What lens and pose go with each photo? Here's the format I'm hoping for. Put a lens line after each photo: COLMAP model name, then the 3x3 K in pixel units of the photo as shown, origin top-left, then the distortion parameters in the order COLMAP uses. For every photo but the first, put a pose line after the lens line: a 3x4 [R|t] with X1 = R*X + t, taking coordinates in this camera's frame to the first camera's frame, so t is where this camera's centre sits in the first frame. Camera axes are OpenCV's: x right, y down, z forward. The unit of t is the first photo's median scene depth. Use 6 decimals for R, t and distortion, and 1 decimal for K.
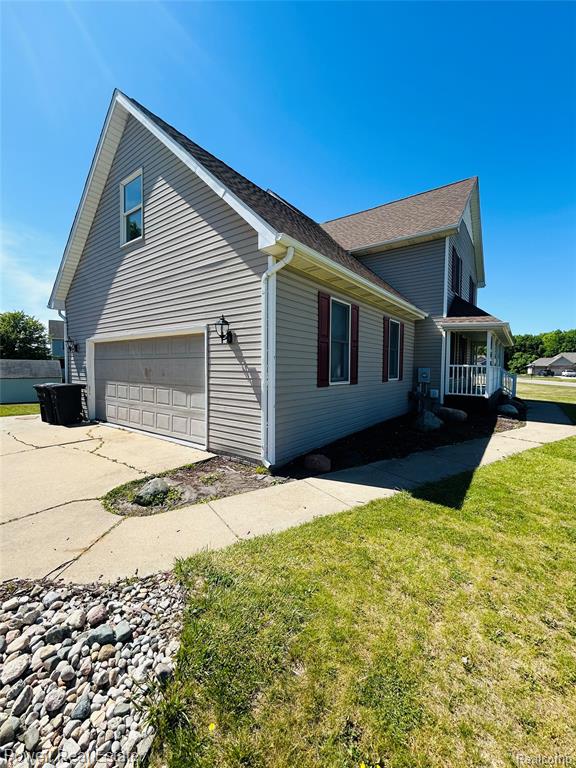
lens RADIAL K [[313.5, 0, 285.2], [0, 313.5, 381.1], [0, 0, 1]] dist [-0.002200, 0.001838]
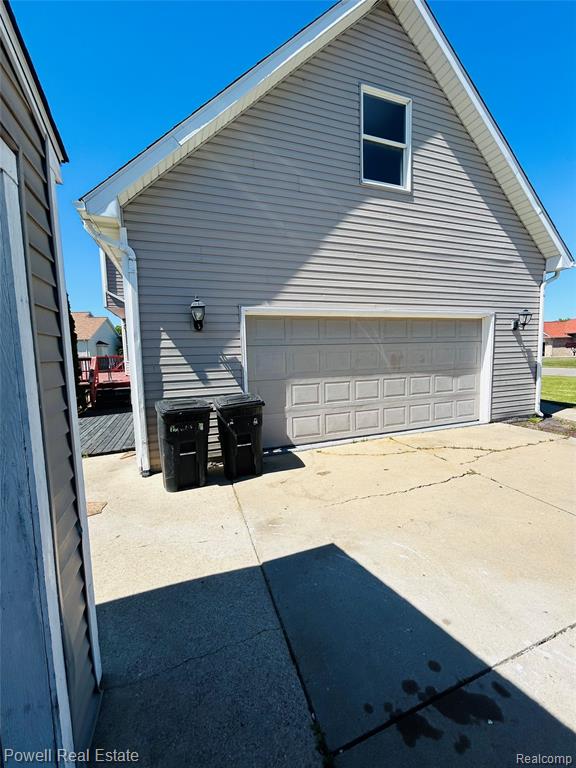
lens RADIAL K [[313.5, 0, 286.9], [0, 313.5, 388.2], [0, 0, 1]] dist [-0.002200, 0.001838]
pose [[0.547728, -0.105825, 0.829937, -1.443781], [0.074548, 0.994196, 0.077570, -0.043724], [-0.833328, 0.019383, 0.552438, 0.883915]]
